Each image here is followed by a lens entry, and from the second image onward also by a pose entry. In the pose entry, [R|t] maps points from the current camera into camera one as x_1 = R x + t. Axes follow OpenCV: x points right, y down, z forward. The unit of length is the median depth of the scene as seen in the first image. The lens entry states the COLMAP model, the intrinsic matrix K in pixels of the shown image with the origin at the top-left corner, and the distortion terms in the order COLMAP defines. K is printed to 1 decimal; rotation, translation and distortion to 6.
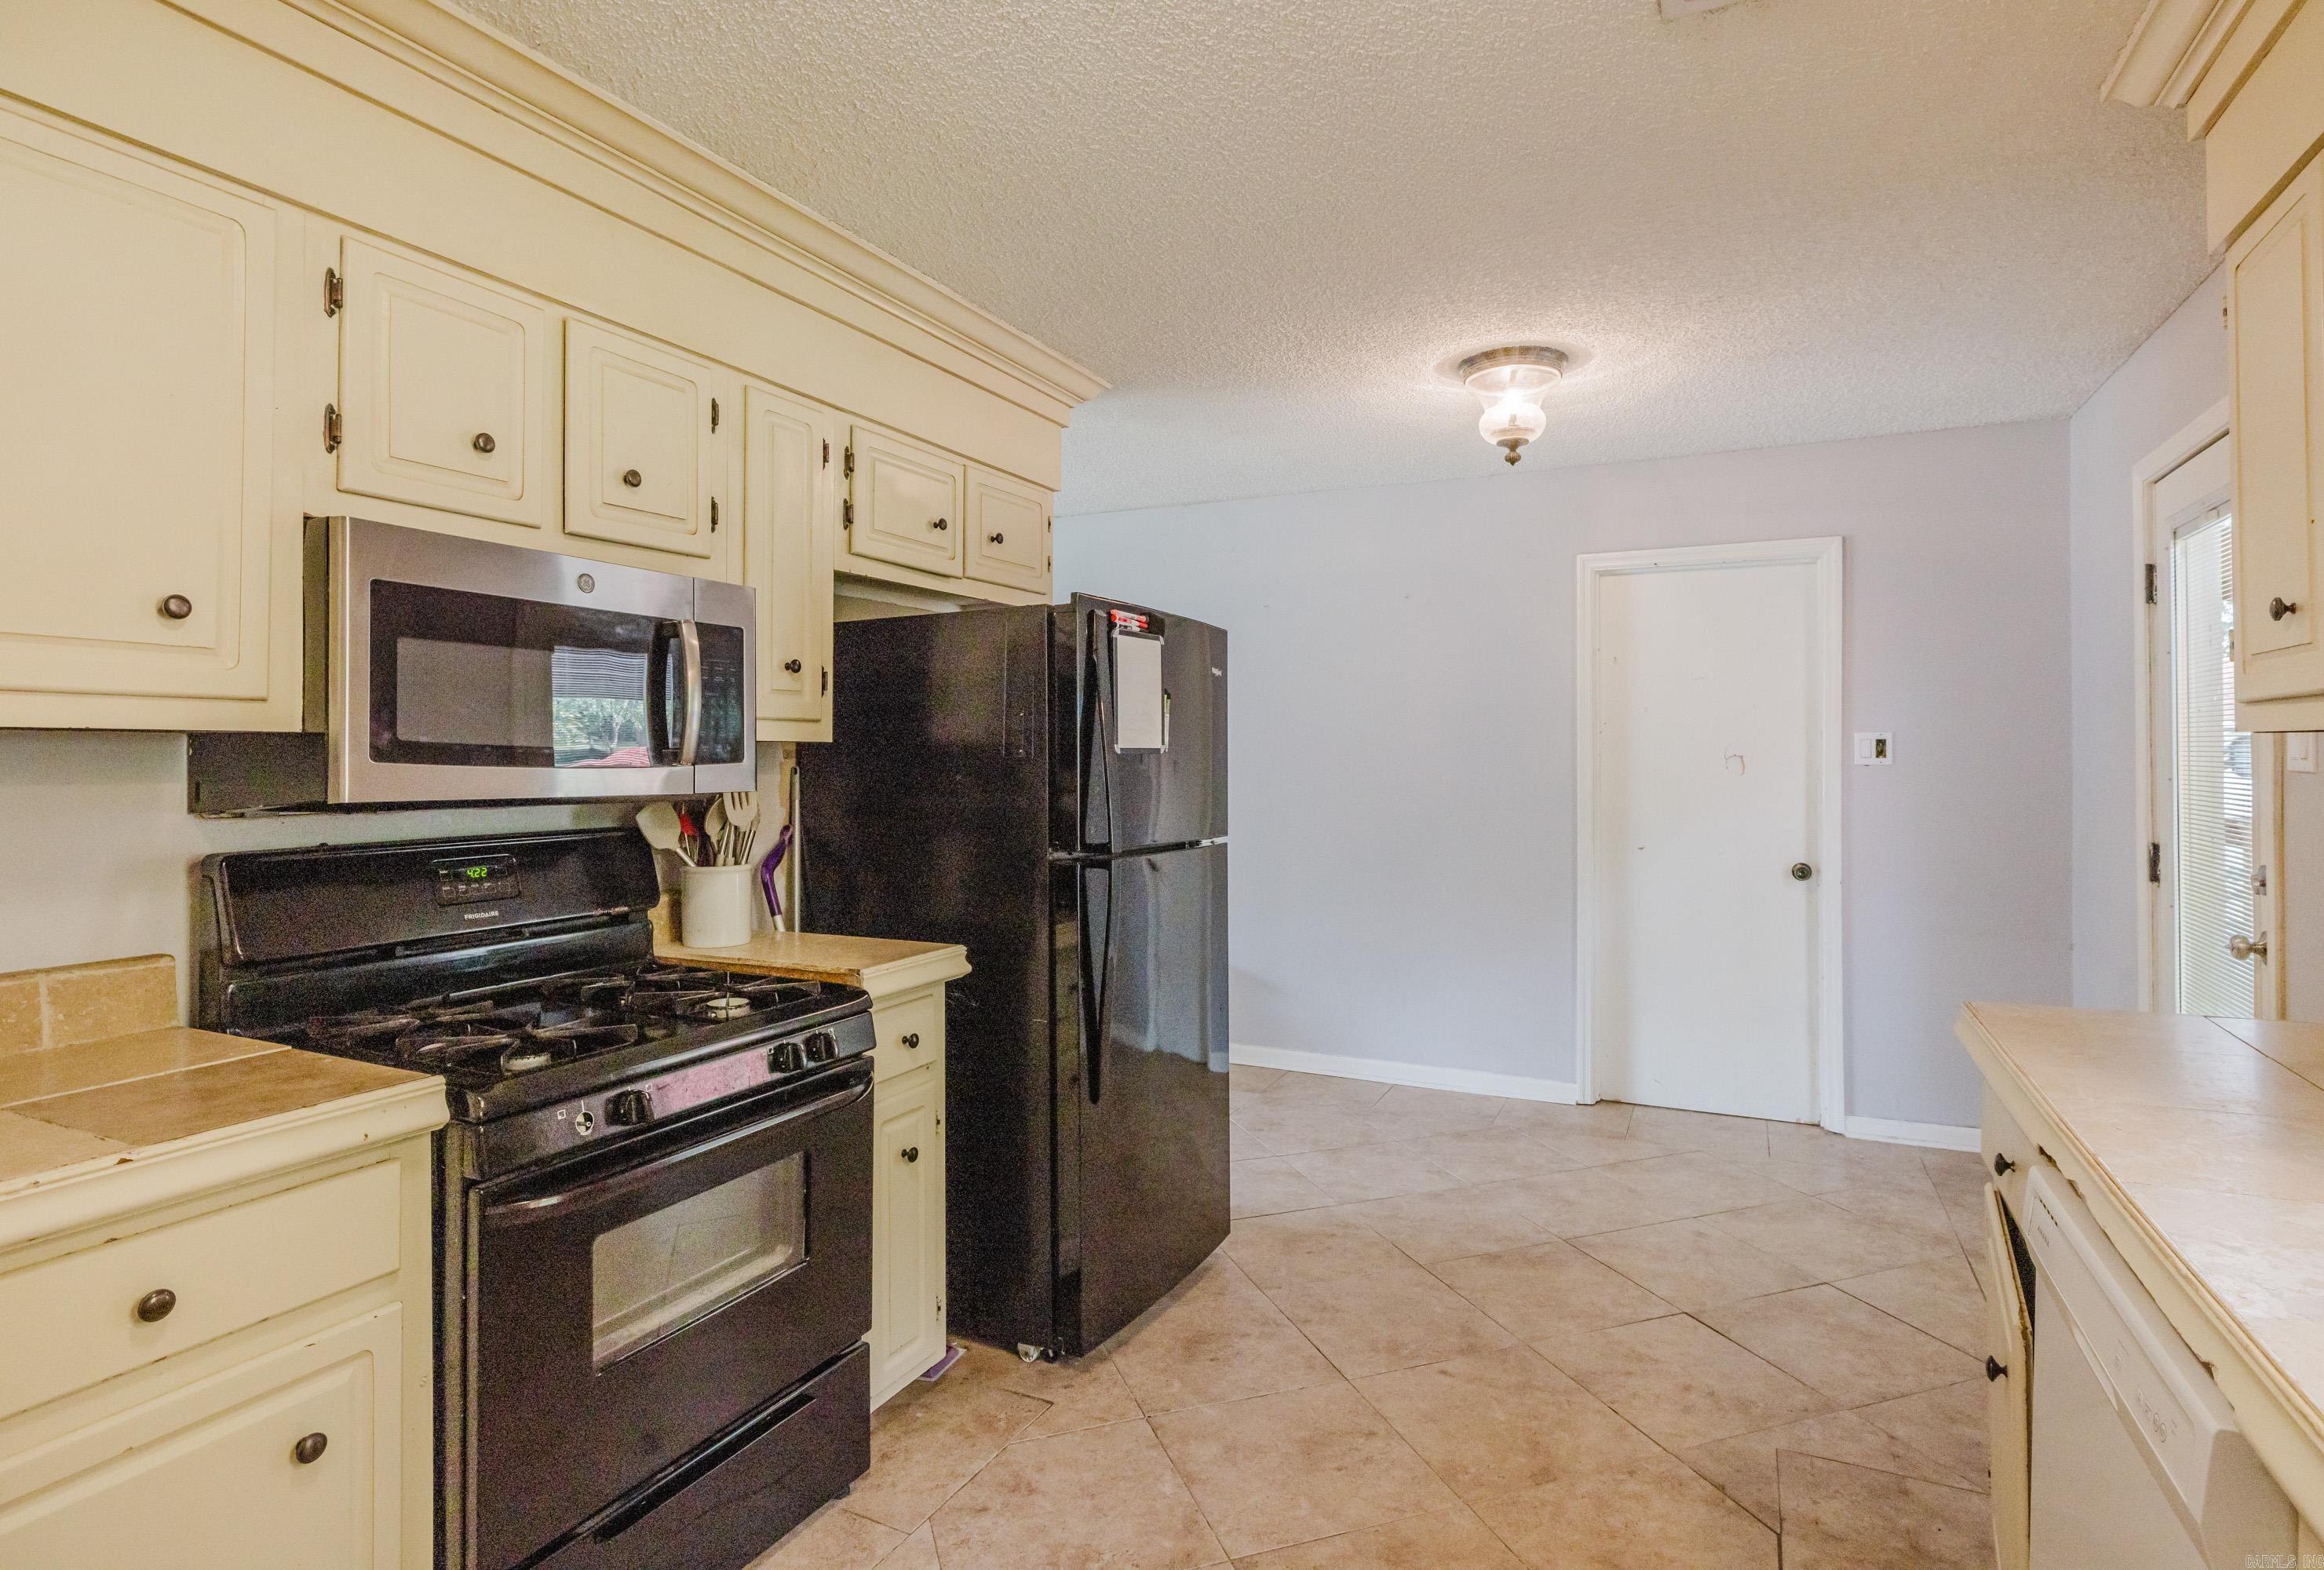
lens RADIAL K [[1180.4, 0, 1197.3], [0, 1180.4, 735.1], [0, 0, 1]] dist [-0.005447, -0.000048]
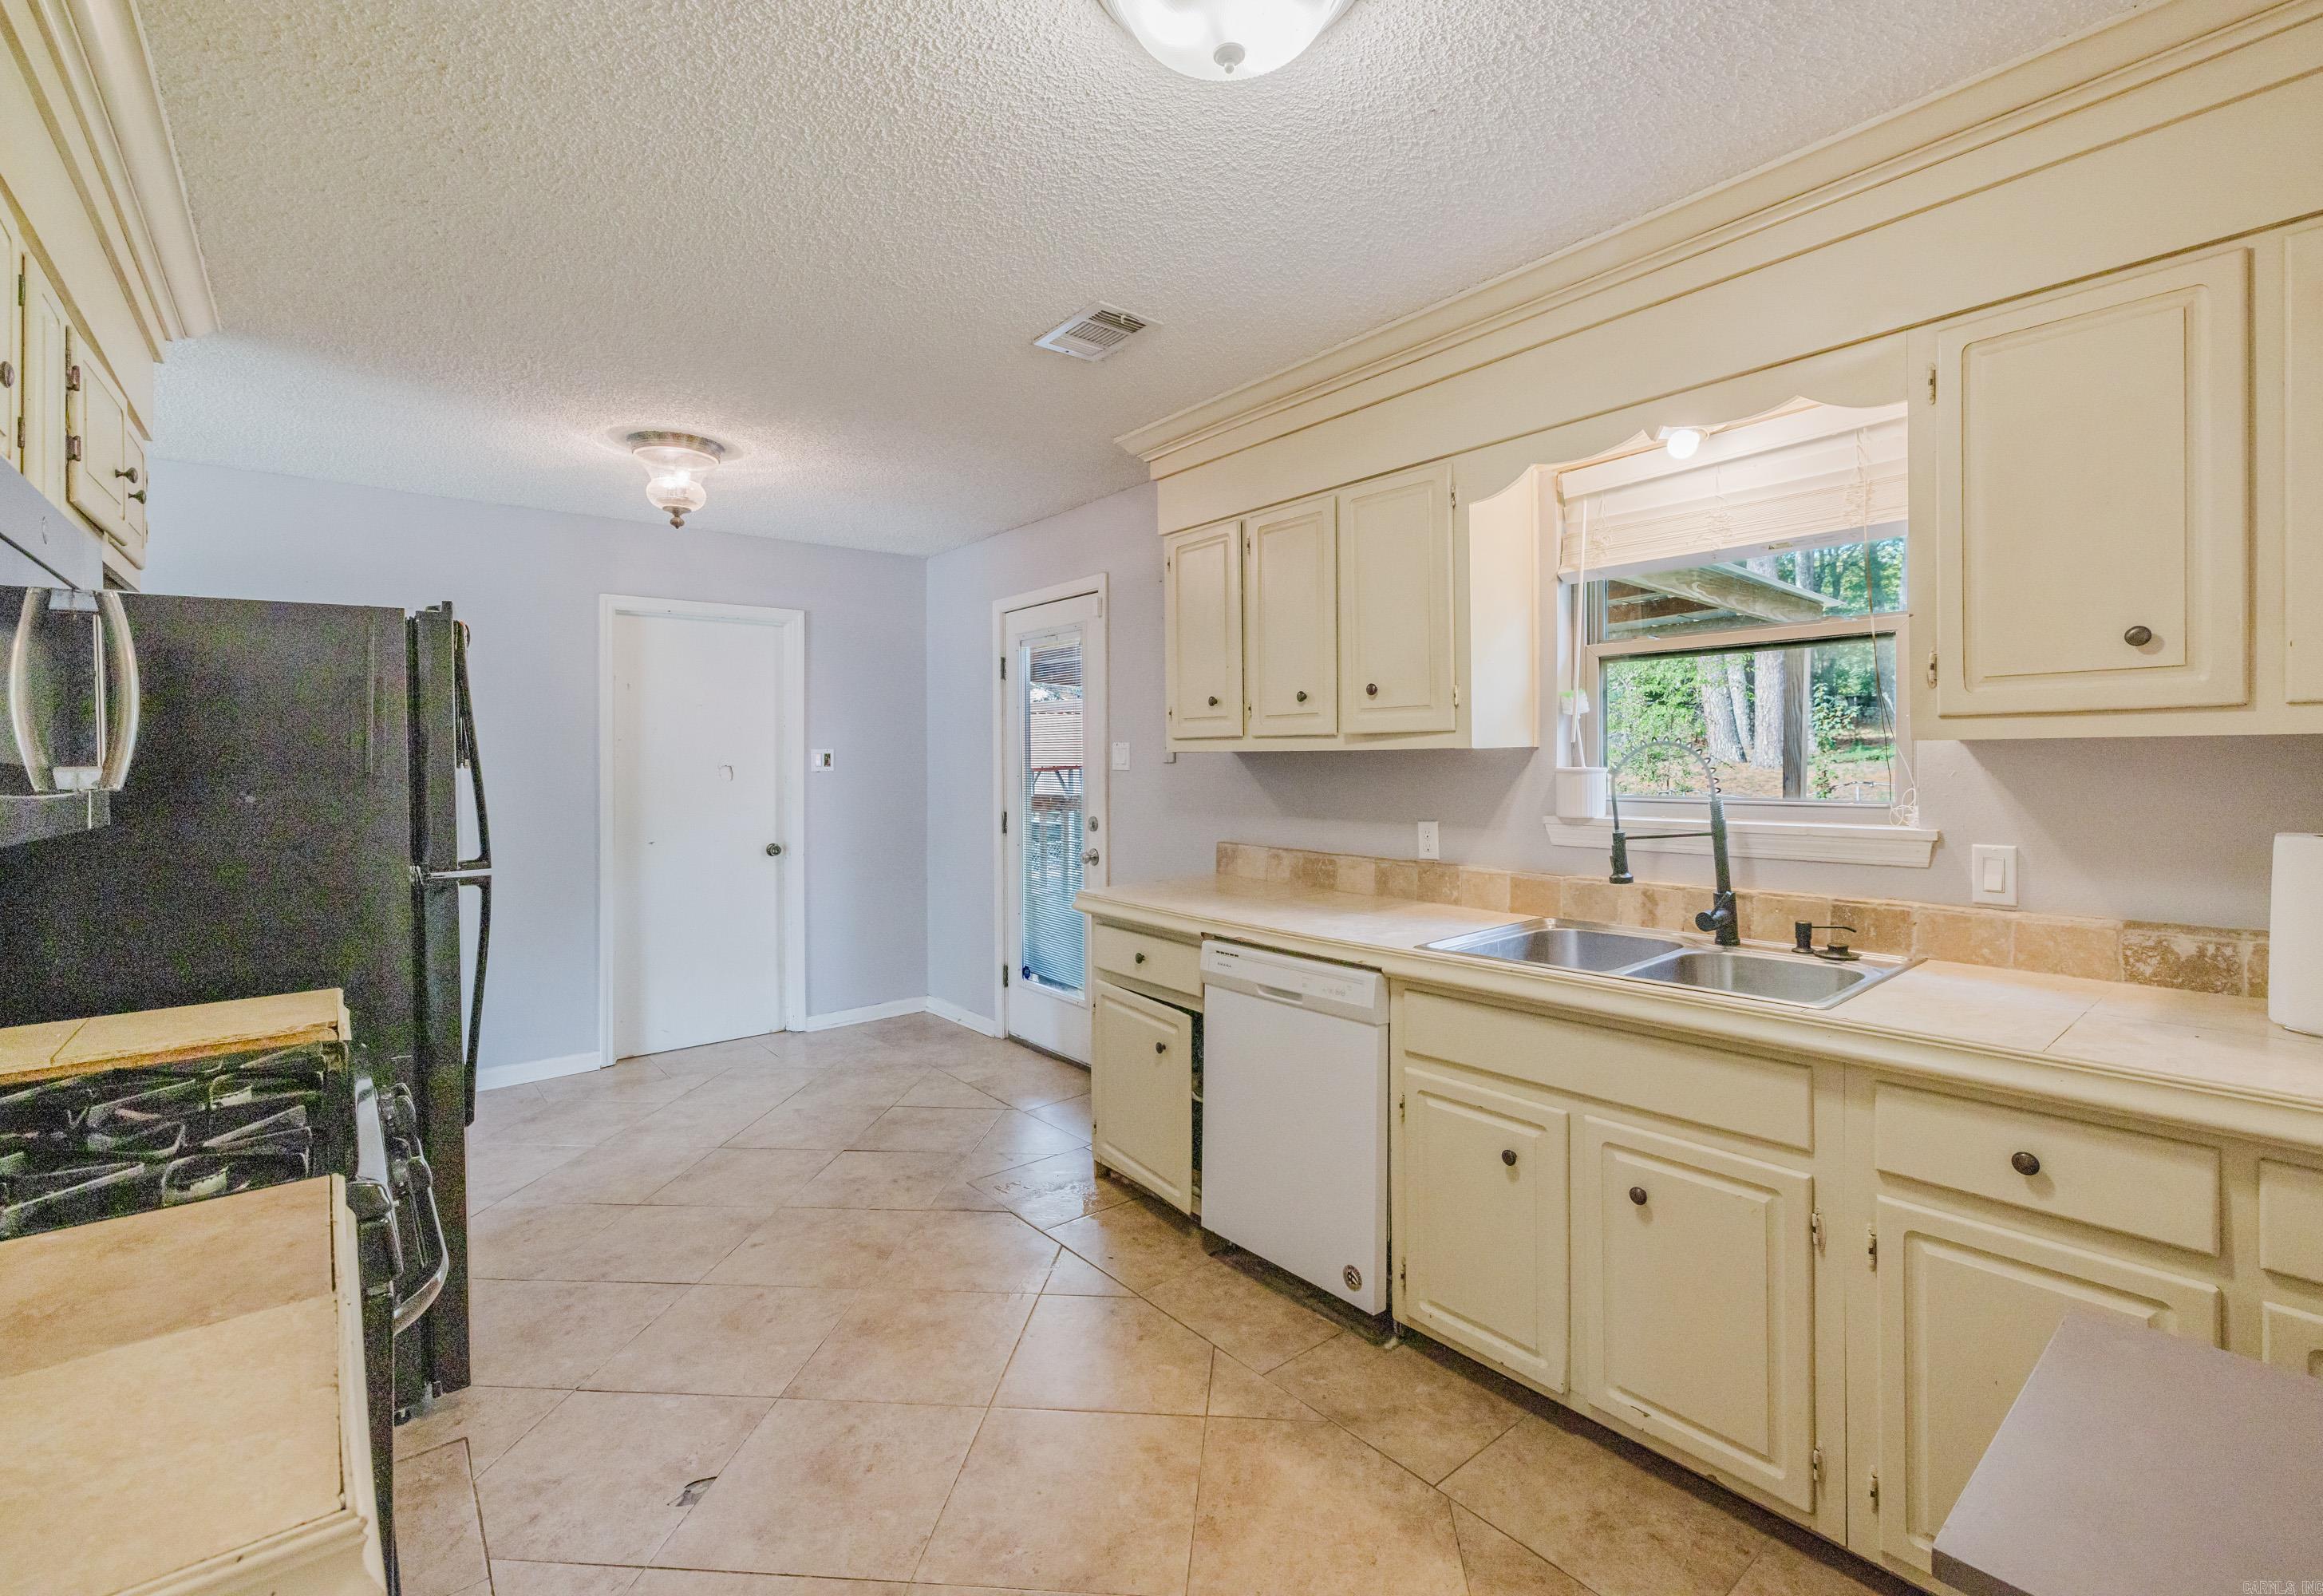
lens RADIAL K [[1016.4, 0, 1191.4], [0, 1016.4, 760.6], [0, 0, 1]] dist [-0.004170, 0.000145]
pose [[0.419954, -0.005307, 0.907530, -0.471258], [-0.007223, 0.999932, 0.009190, -0.003851], [-0.907517, -0.010415, 0.419887, 0.080612]]
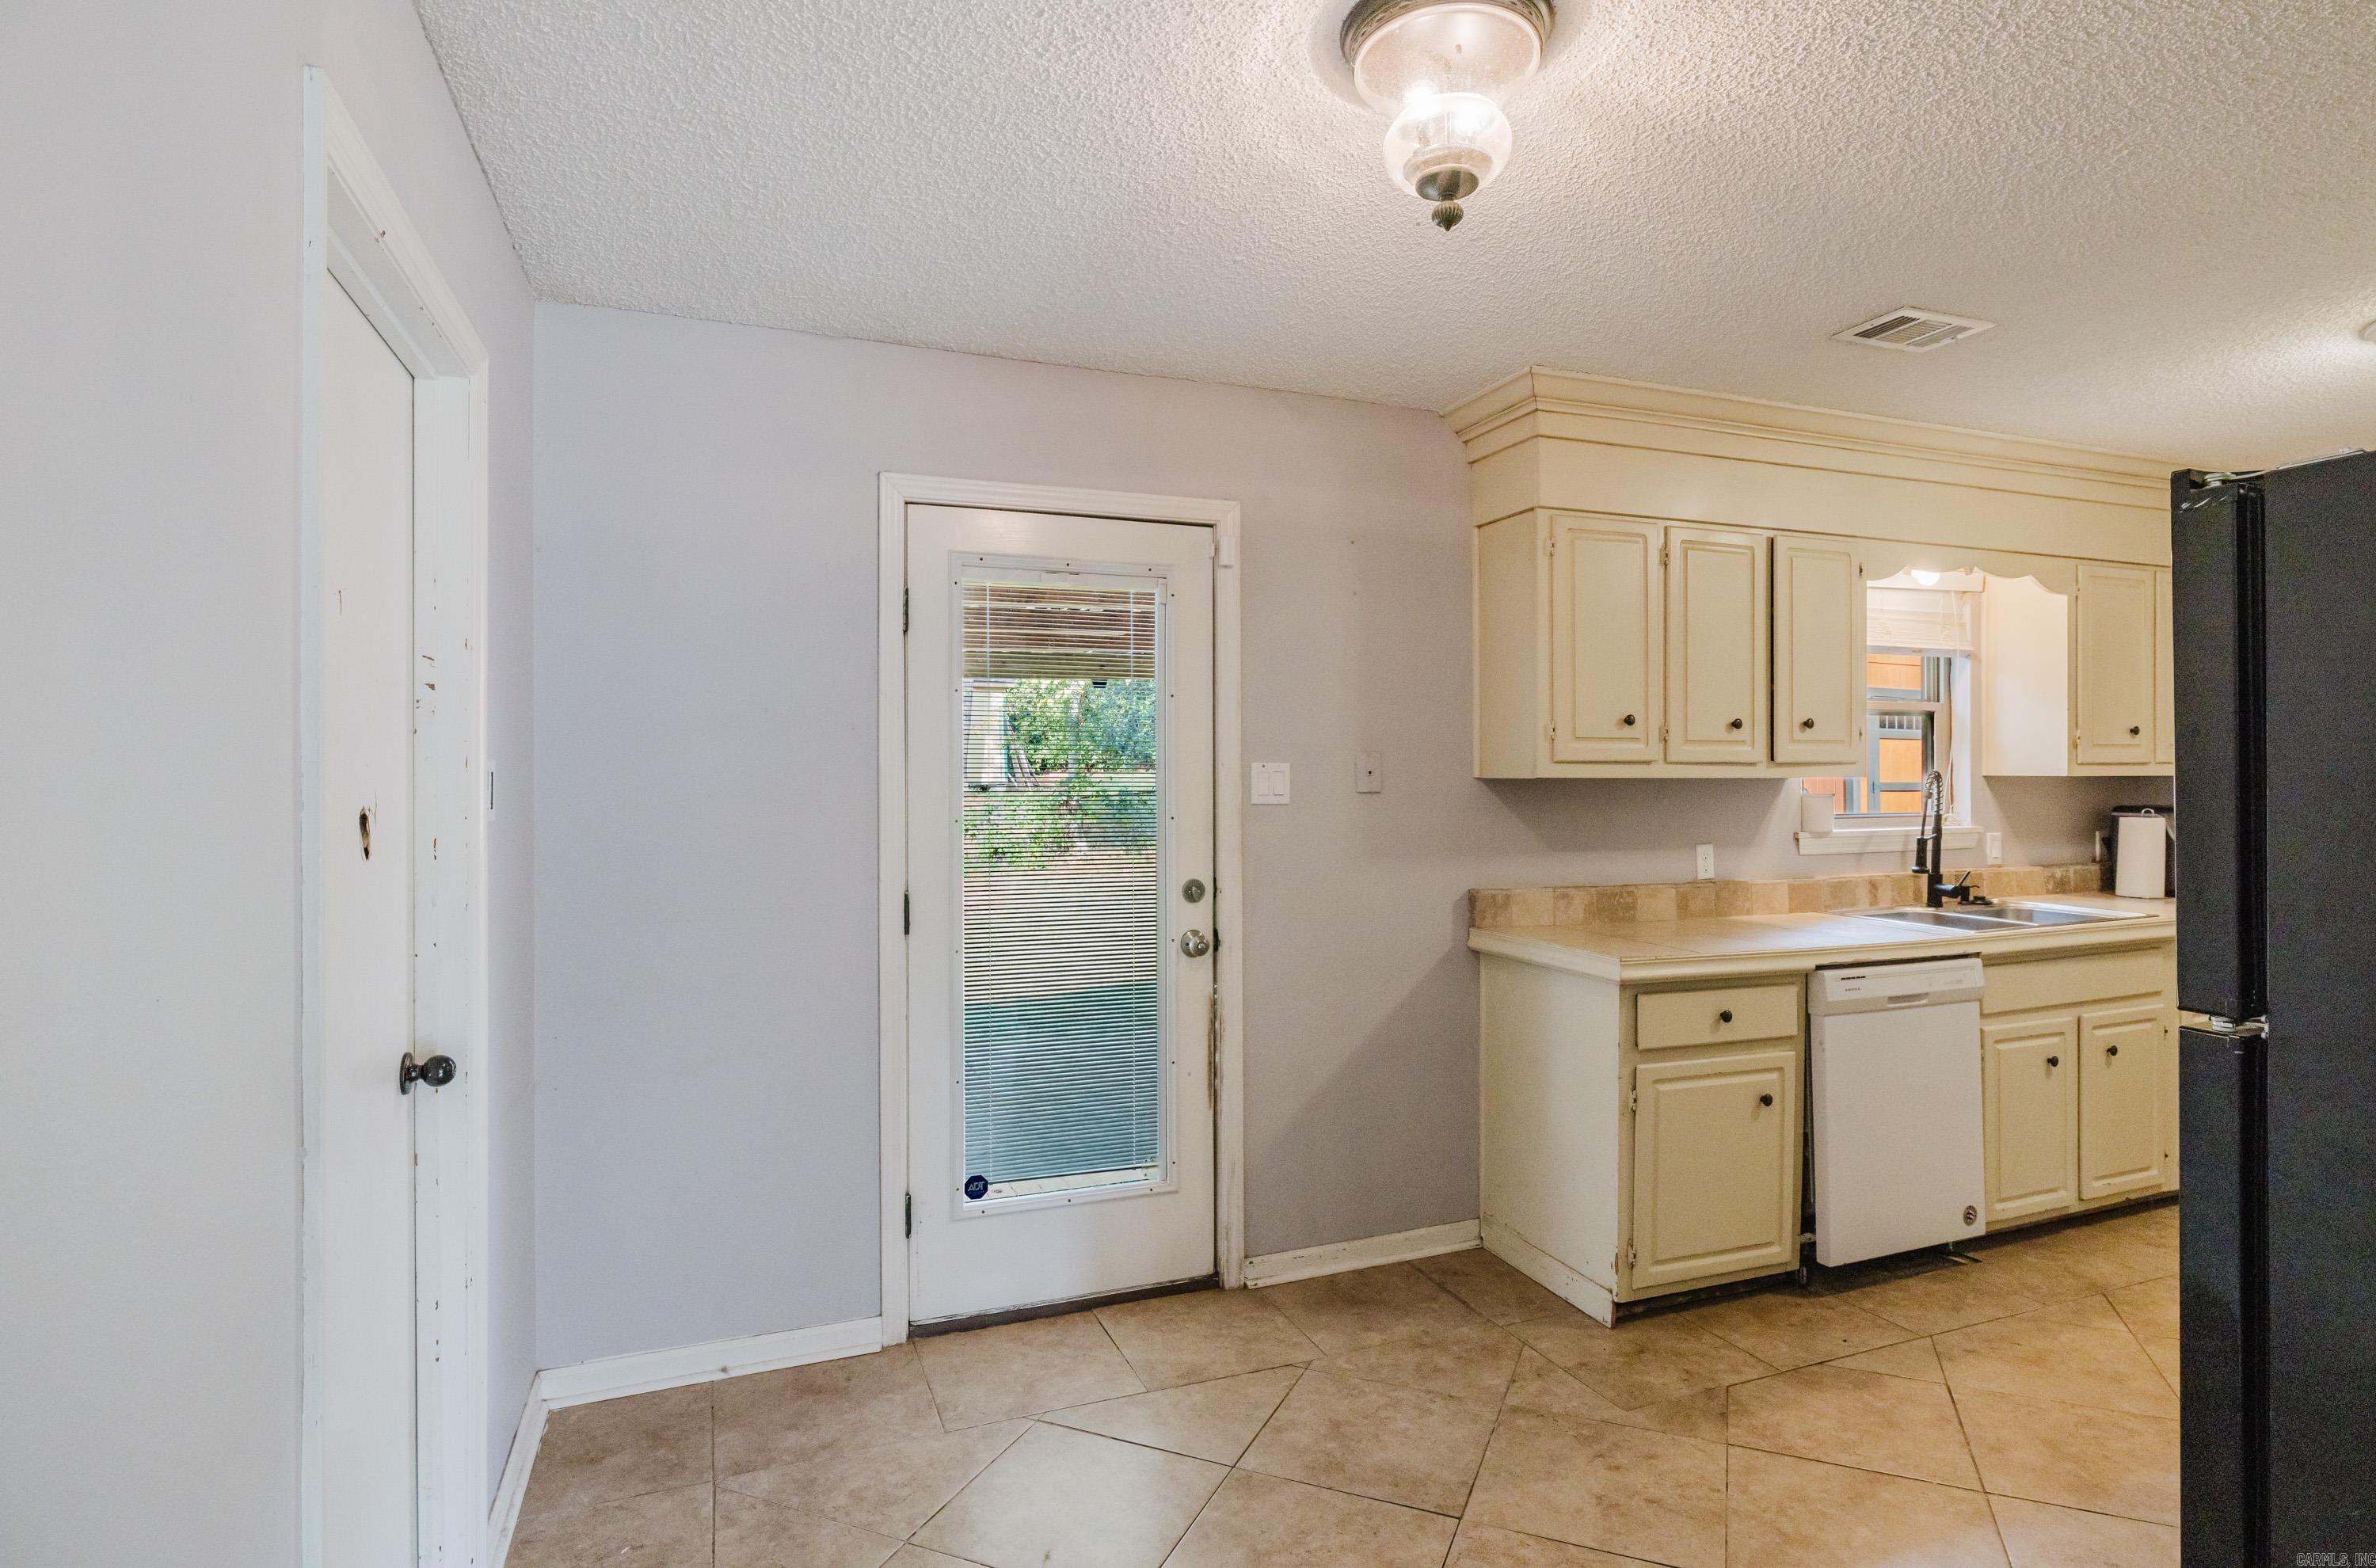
lens RADIAL K [[1214.6, 0, 1232.2], [0, 1214.6, 783.8], [0, 0, 1]] dist [-0.004020, -0.000485]
pose [[-0.727893, 0.005284, 0.685671, -0.021832], [-0.005568, 0.999892, -0.013616, 0.017595], [-0.685668, -0.013729, -0.727785, 1.478451]]
